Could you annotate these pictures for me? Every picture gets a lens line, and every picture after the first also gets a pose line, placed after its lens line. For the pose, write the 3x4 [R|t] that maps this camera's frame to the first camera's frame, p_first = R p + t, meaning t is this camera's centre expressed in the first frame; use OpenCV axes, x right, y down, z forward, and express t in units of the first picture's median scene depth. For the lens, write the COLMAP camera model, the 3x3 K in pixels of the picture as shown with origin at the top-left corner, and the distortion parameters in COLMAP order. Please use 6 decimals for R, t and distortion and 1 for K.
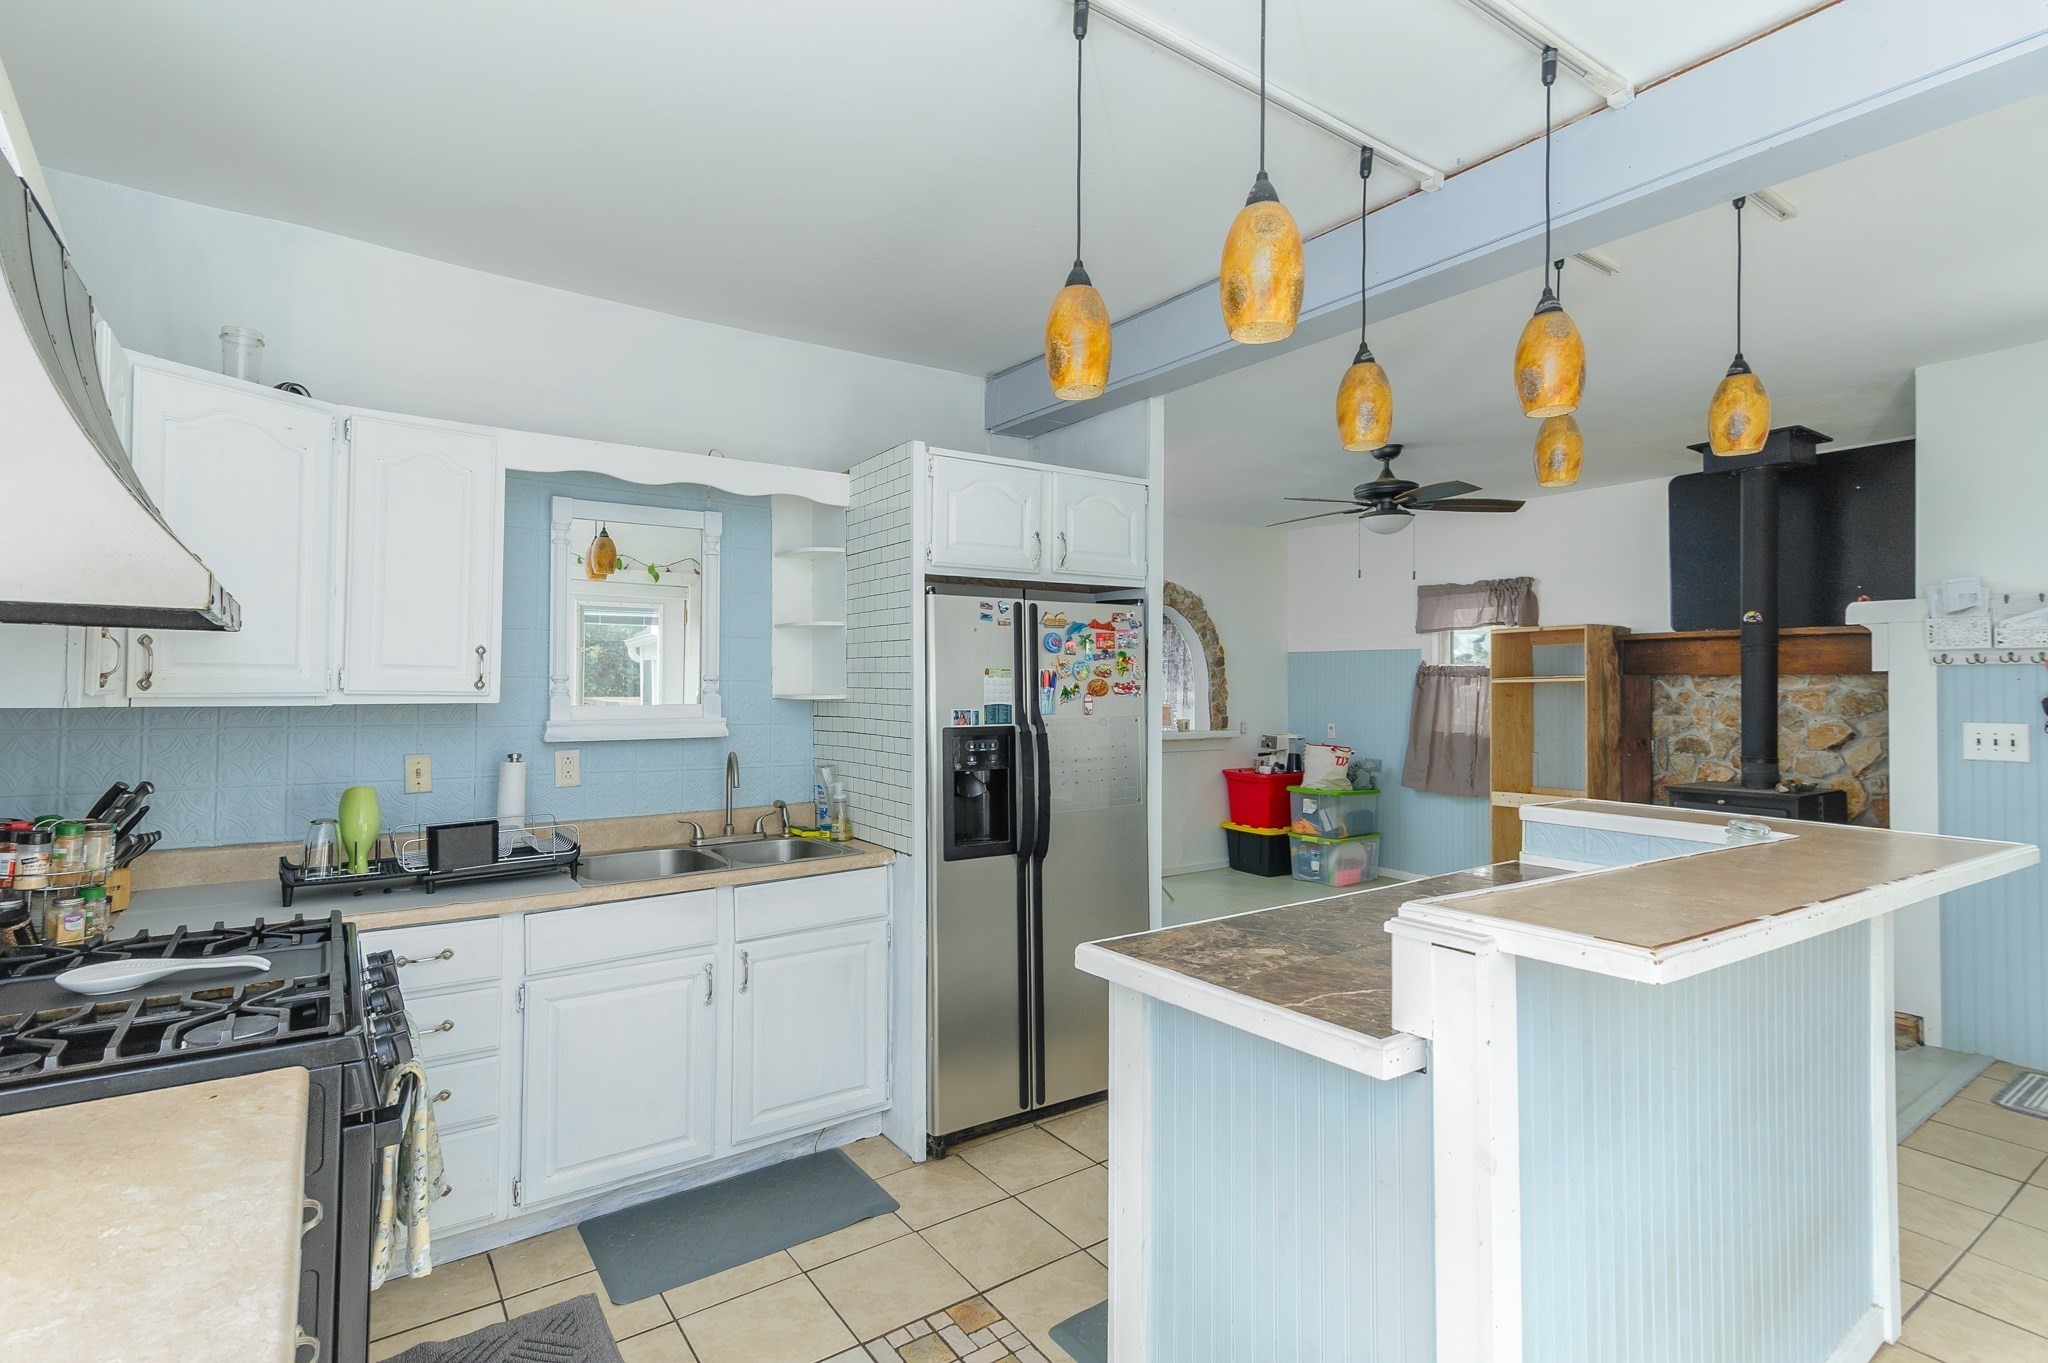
lens RADIAL K [[1007.1, 0, 1019.5], [0, 1007.1, 674.9], [0, 0, 1]] dist [-0.002560, -0.000314]
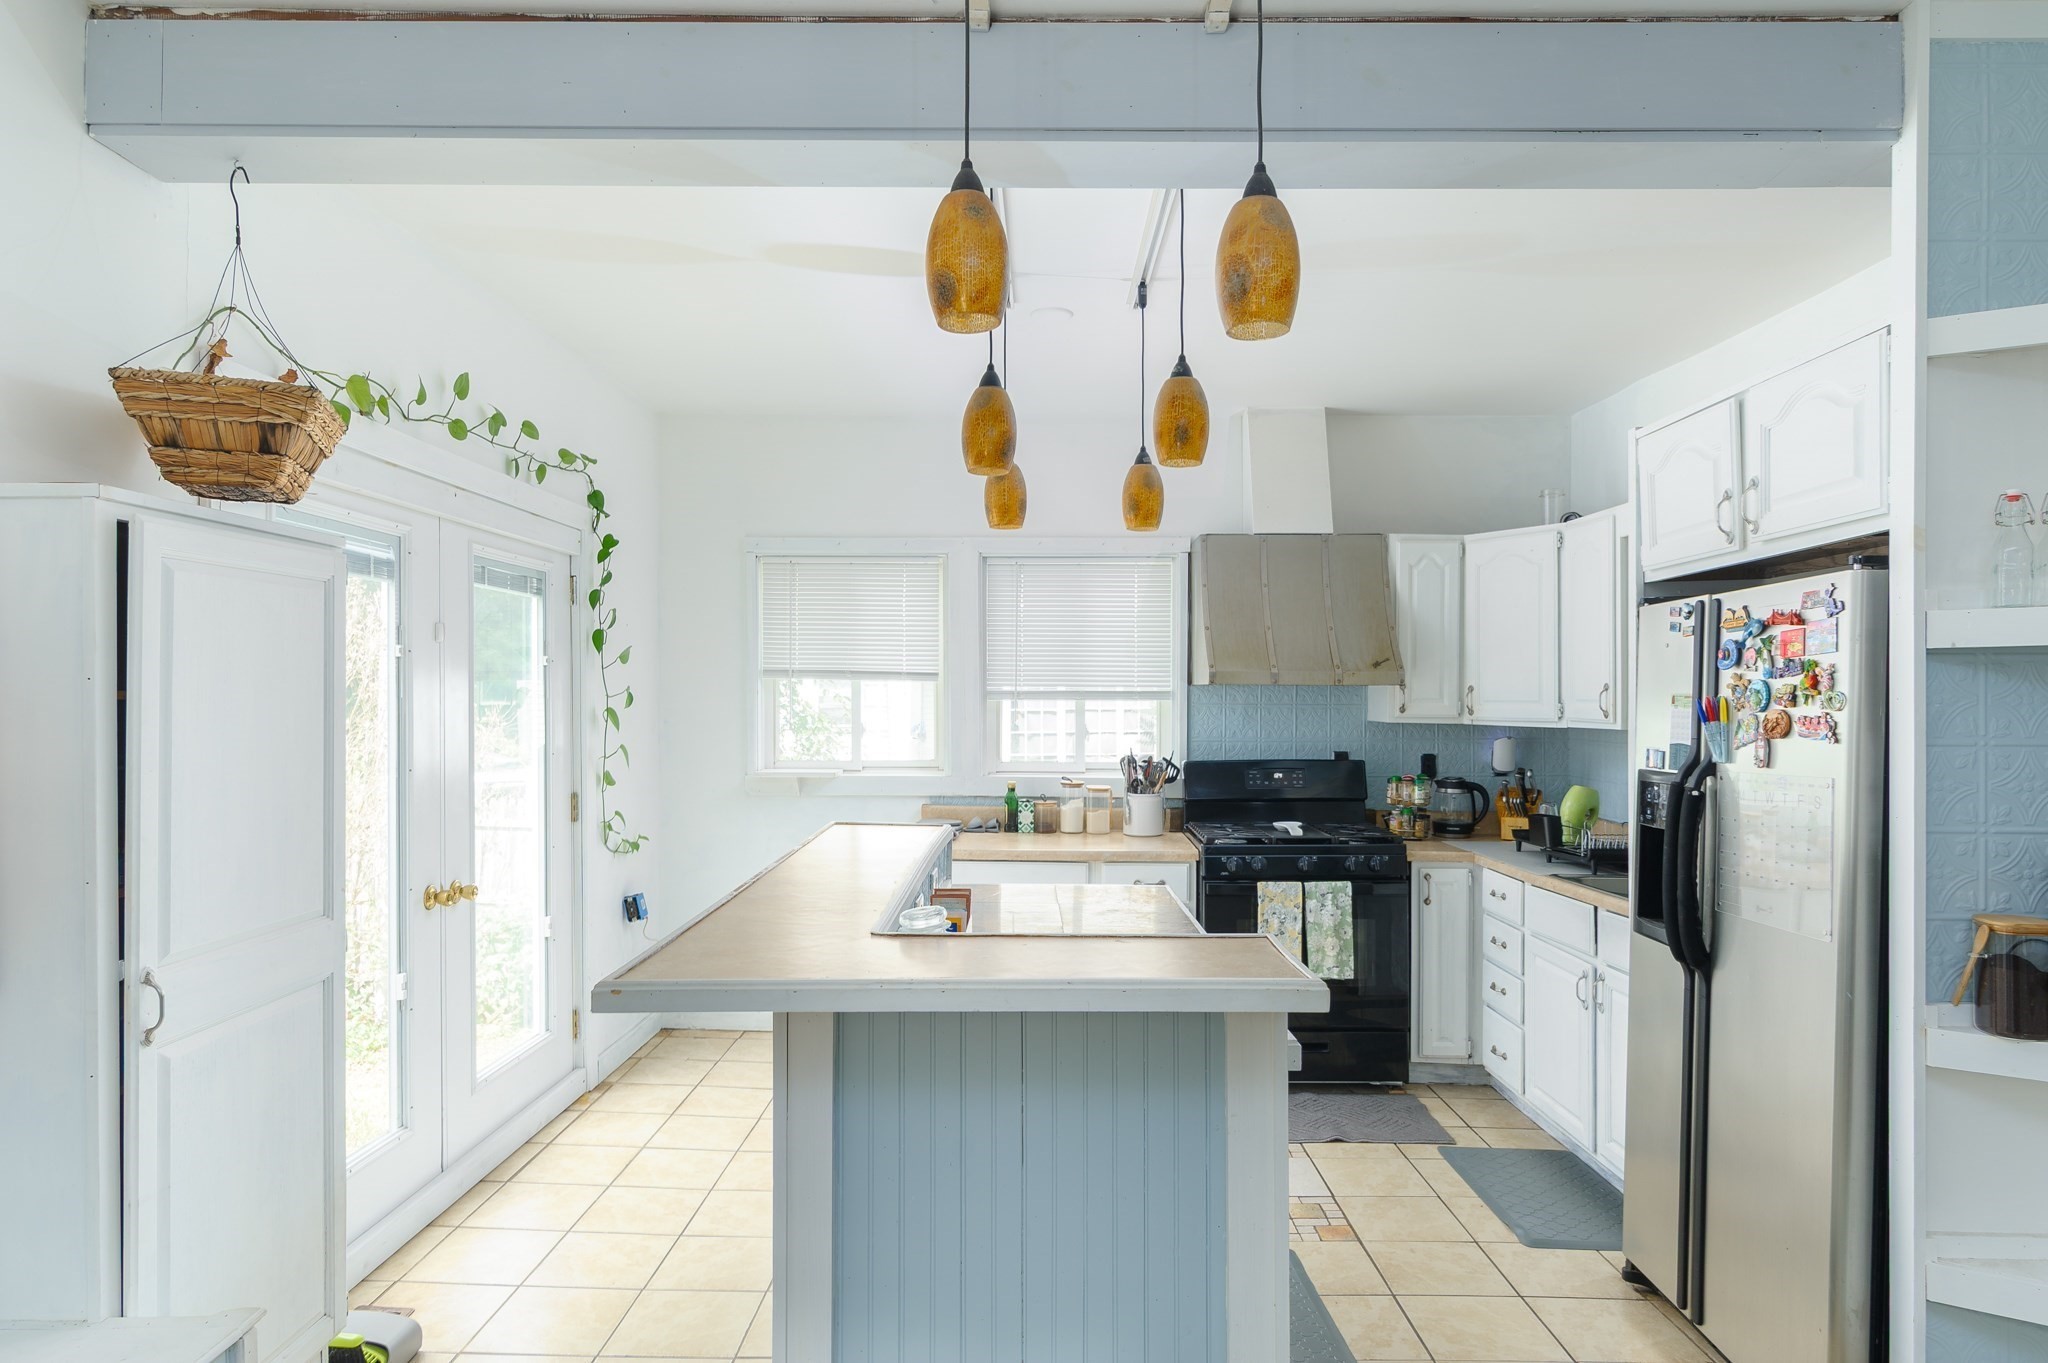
lens RADIAL K [[1213.6, 0, 1016.6], [0, 1213.6, 692.4], [0, 0, 1]] dist [-0.001020, -0.000173]
pose [[-0.586998, -0.016386, -0.809423, 1.179641], [-0.007638, 0.999863, -0.014702, 0.011612], [0.809552, -0.002448, -0.587042, 1.335596]]
